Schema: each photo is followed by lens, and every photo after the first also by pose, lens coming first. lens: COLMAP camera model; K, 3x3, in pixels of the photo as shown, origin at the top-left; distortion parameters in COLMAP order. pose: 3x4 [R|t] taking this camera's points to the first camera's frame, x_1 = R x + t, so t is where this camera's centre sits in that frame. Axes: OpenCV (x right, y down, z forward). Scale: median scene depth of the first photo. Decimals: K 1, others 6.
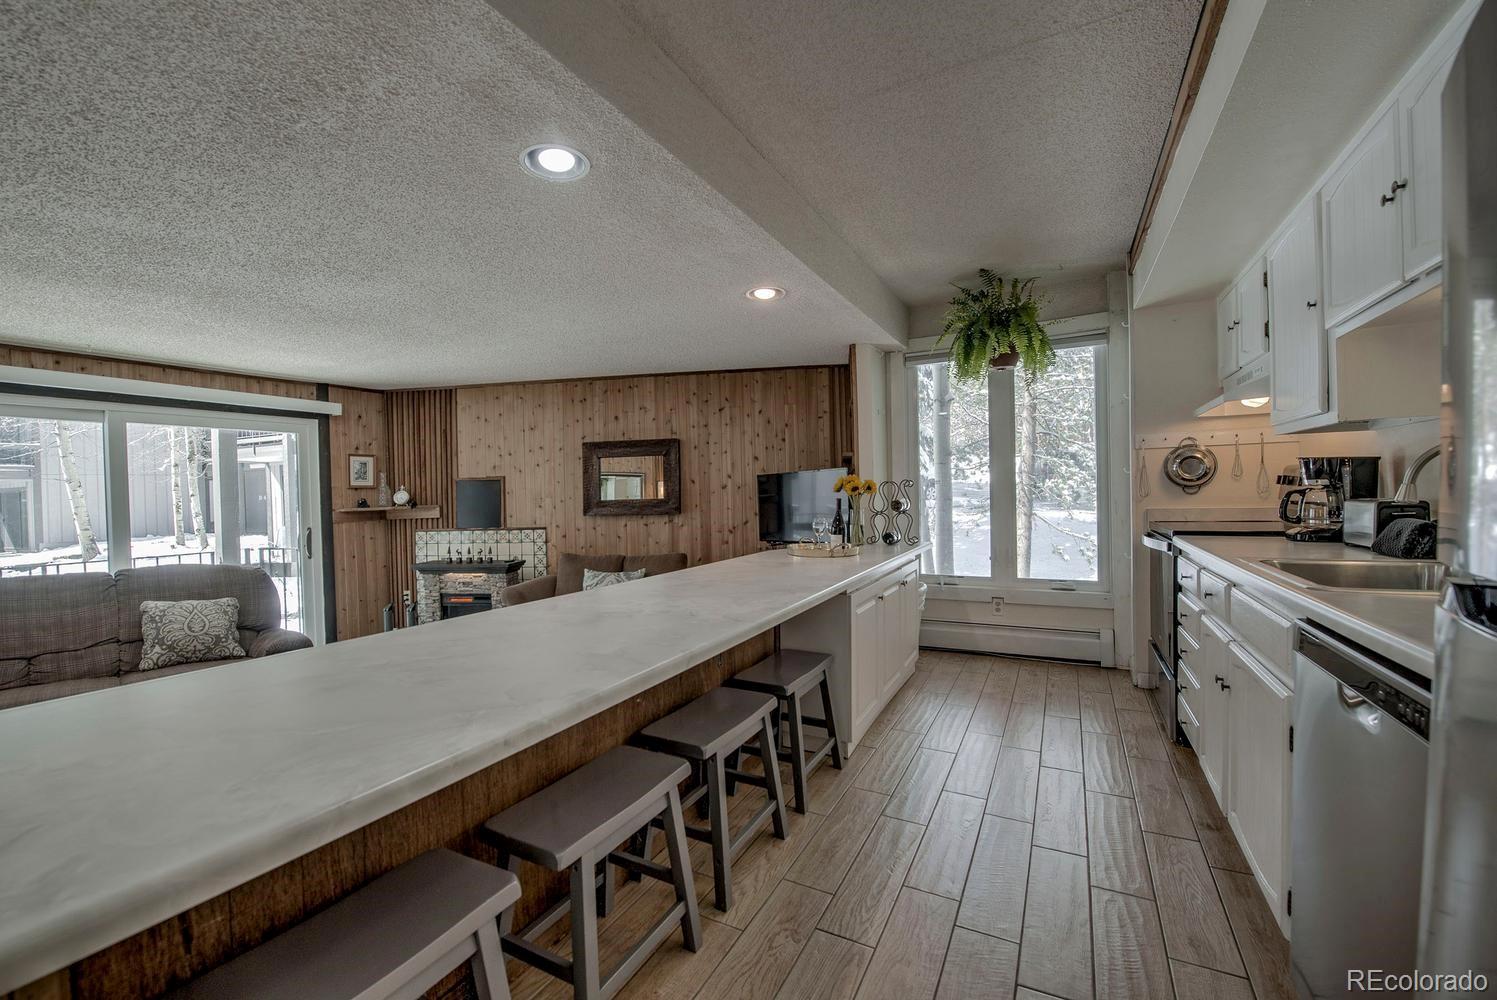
lens RADIAL K [[610.4, 0, 746.2], [0, 610.4, 499.2], [0, 0, 1]] dist [-0.017851, -0.002357]
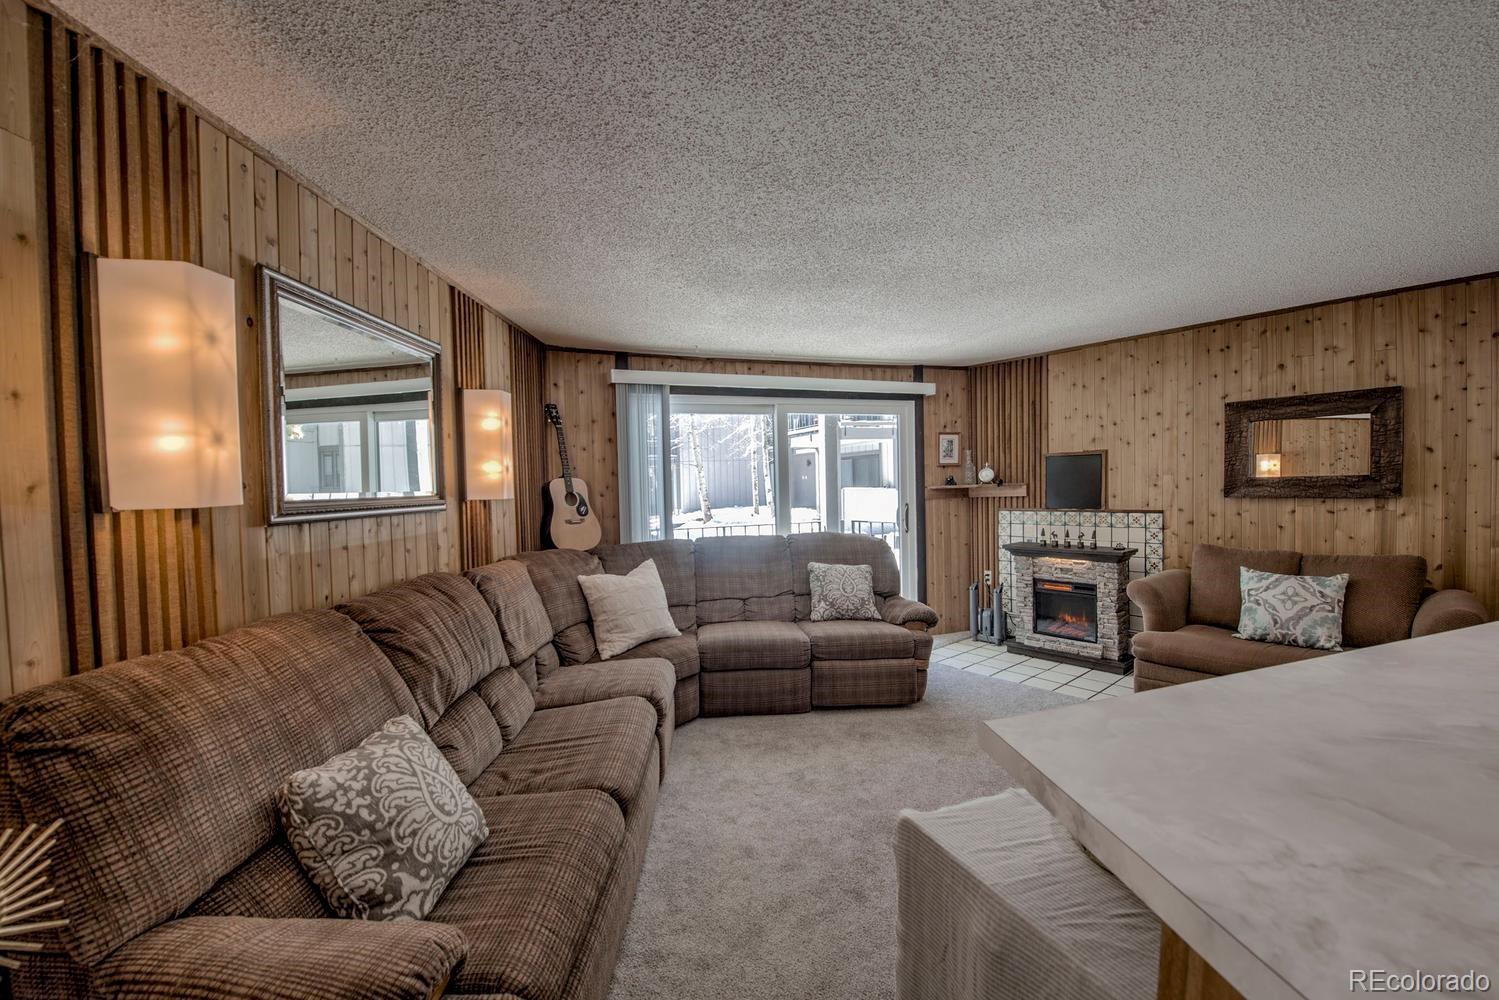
lens RADIAL K [[611.2, 0, 751.8], [0, 611.2, 505.5], [0, 0, 1]] dist [-0.017851, -0.002357]
pose [[0.739834, 0.029126, -0.672159, -0.227036], [-0.000969, 0.999108, 0.042226, 0.006188], [0.672789, -0.030589, 0.739202, 0.025737]]
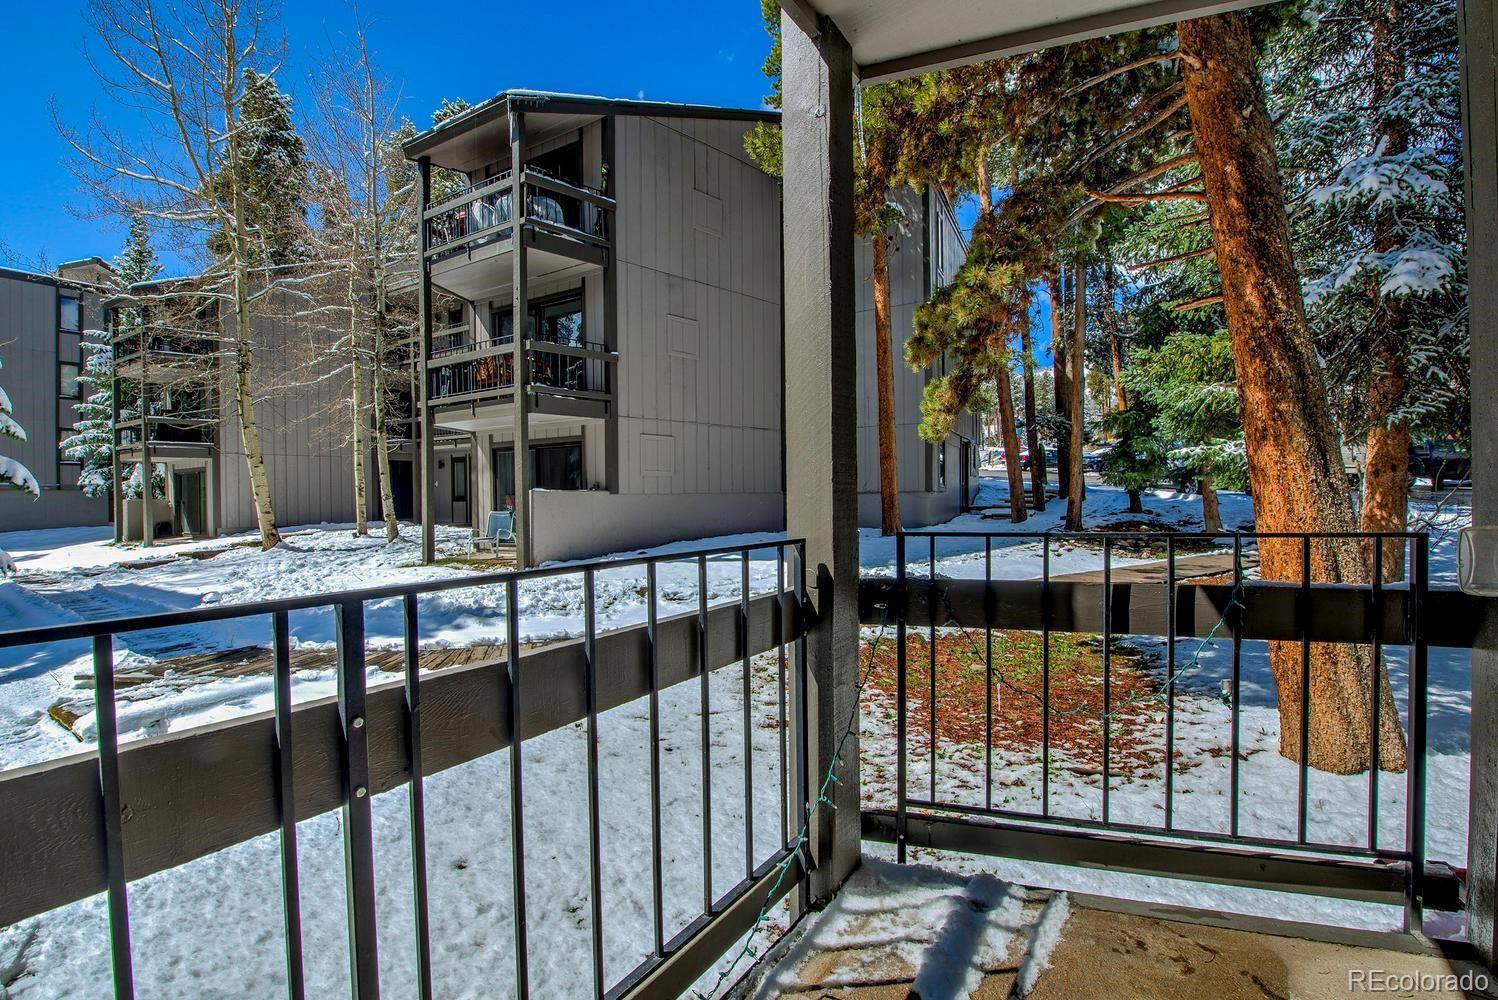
lens RADIAL K [[610.8, 0, 747.3], [0, 610.8, 497.3], [0, 0, 1]] dist [-0.017851, -0.002357]
pose [[0.988626, 0.013682, -0.149773, -1.100482], [-0.014588, 0.999881, -0.004957, 0.086008], [0.149688, 0.007085, 0.988708, 0.905856]]
